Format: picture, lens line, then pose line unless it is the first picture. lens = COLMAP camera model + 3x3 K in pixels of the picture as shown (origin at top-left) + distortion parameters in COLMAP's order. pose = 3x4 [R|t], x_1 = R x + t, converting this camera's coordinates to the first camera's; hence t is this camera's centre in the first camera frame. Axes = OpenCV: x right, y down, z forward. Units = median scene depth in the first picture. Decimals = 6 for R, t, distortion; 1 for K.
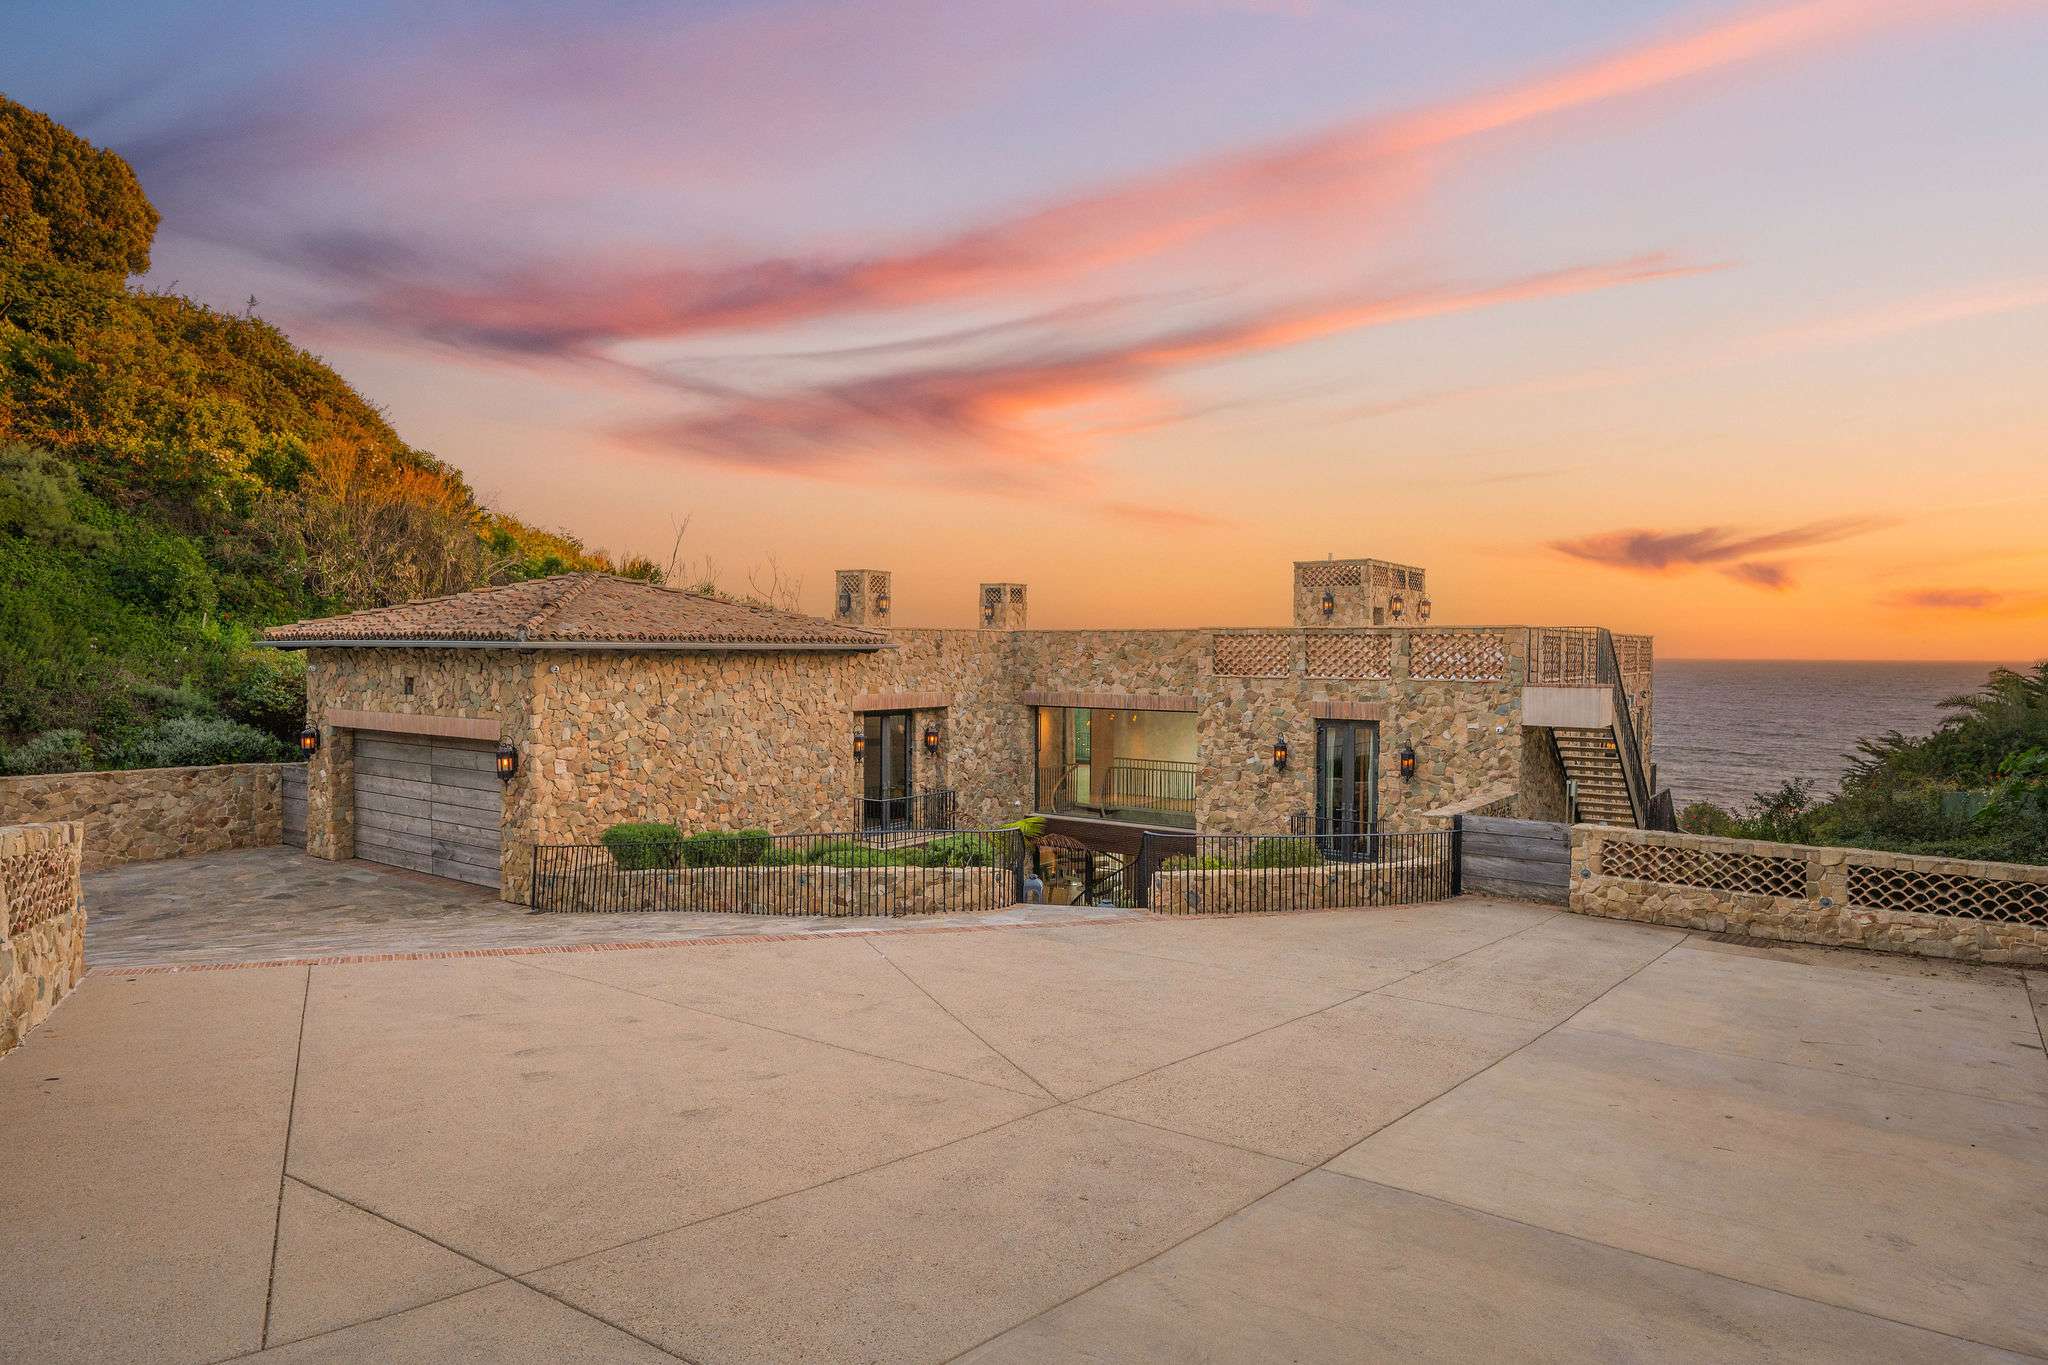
lens RADIAL K [[1185.2, 0, 992.2], [0, 1185.2, 674.4], [0, 0, 1]] dist [-0.003662, 0.001256]
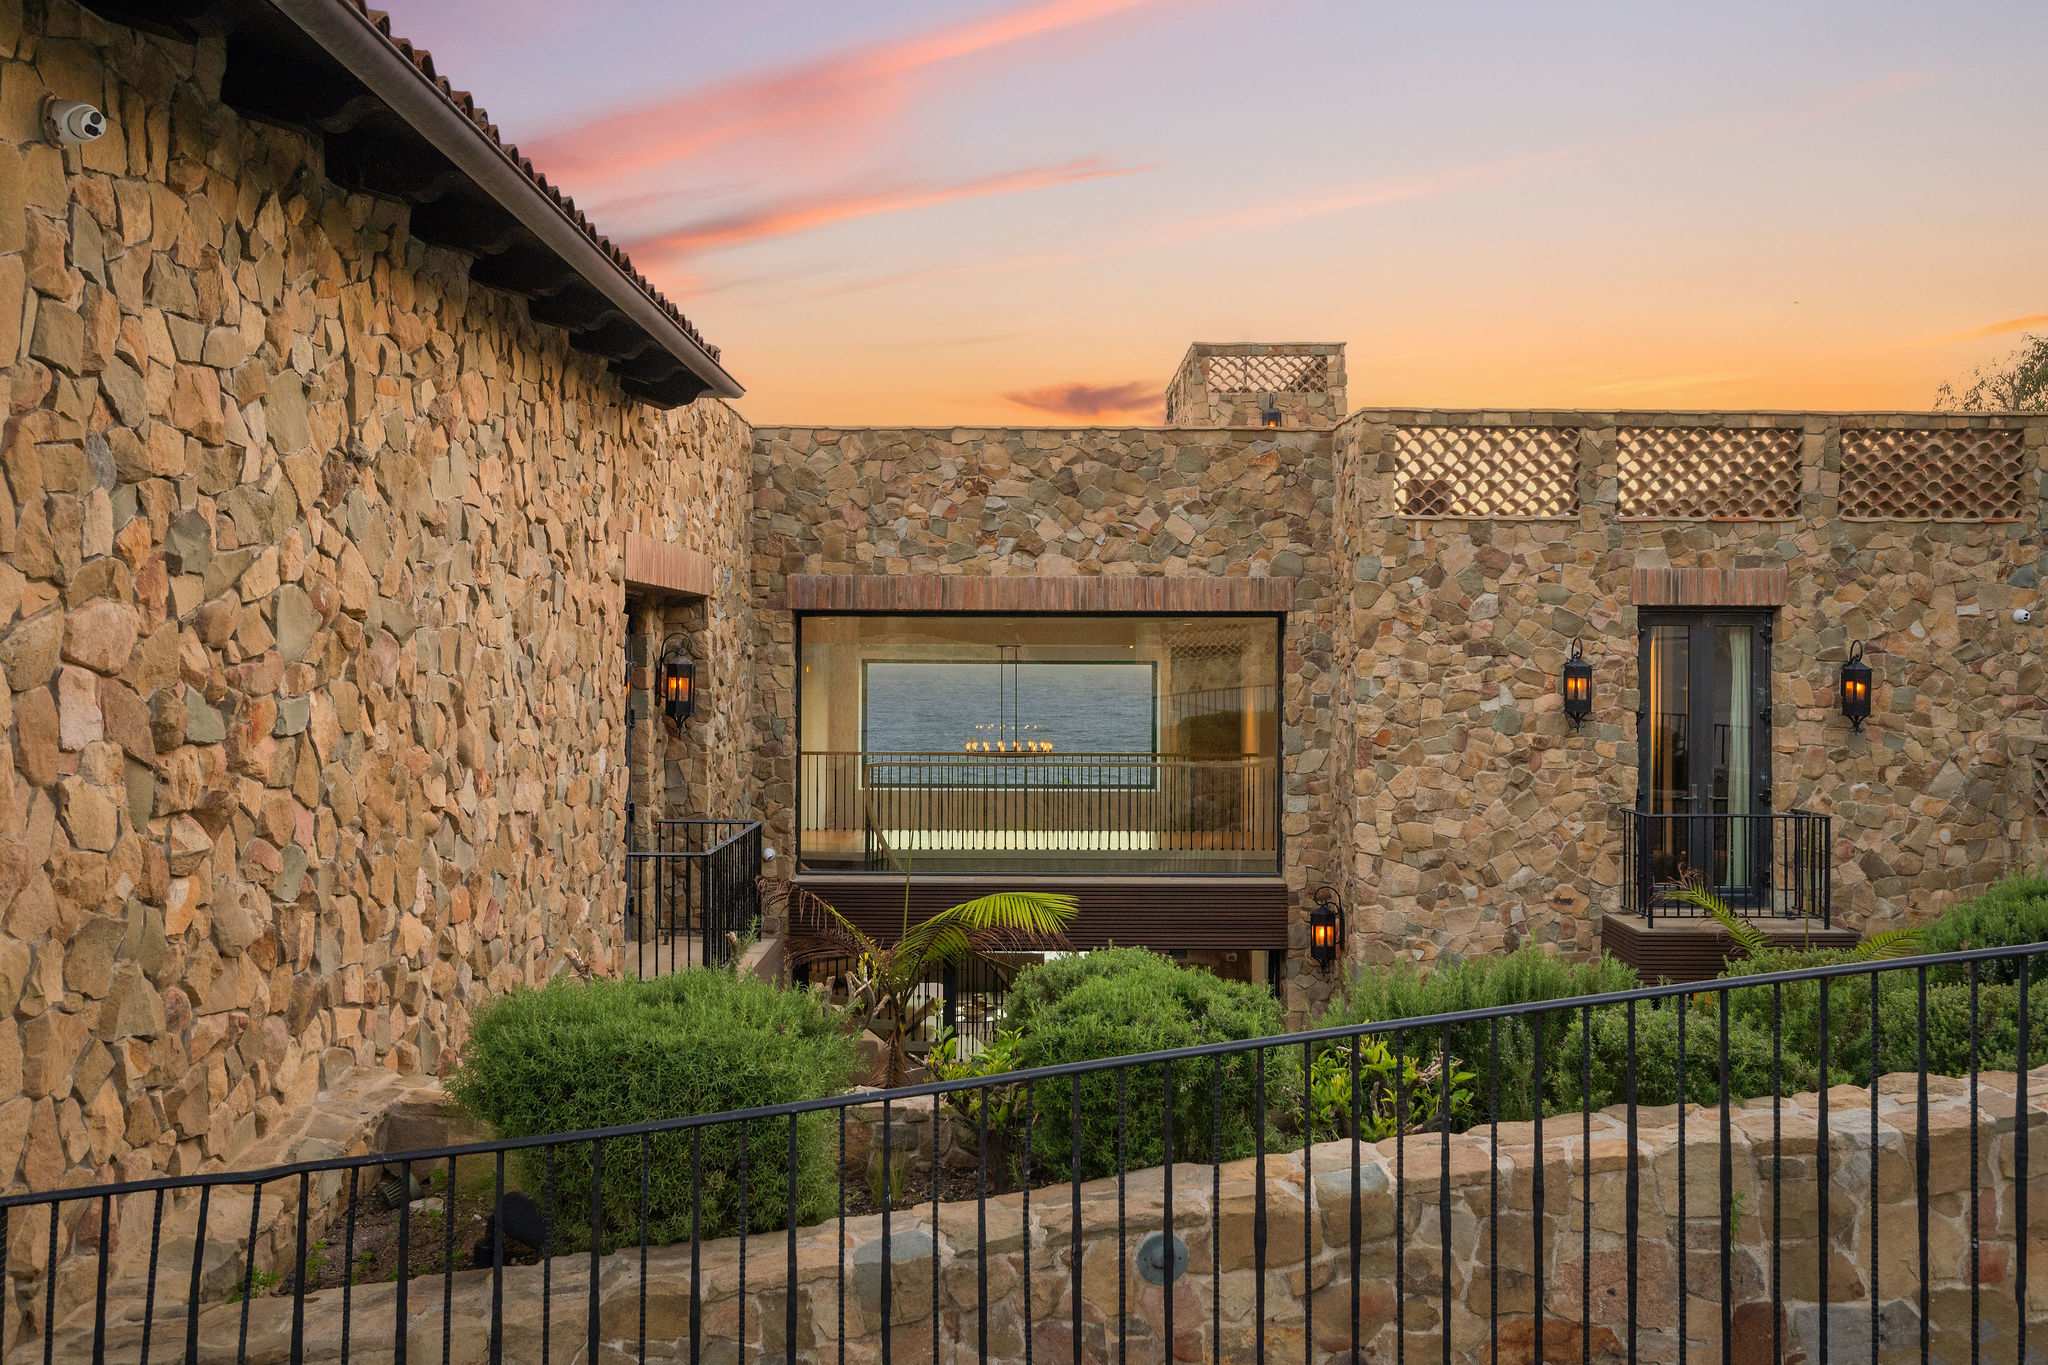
lens RADIAL K [[1748.1, 0, 991.5], [0, 1748.1, 682.9], [0, 0, 1]] dist [0.003926, 0.004185]
pose [[0.803493, -0.010565, 0.595221, -0.357031], [0.011010, 0.999935, 0.002886, 0.065231], [-0.595212, 0.004235, 0.803557, 0.625895]]
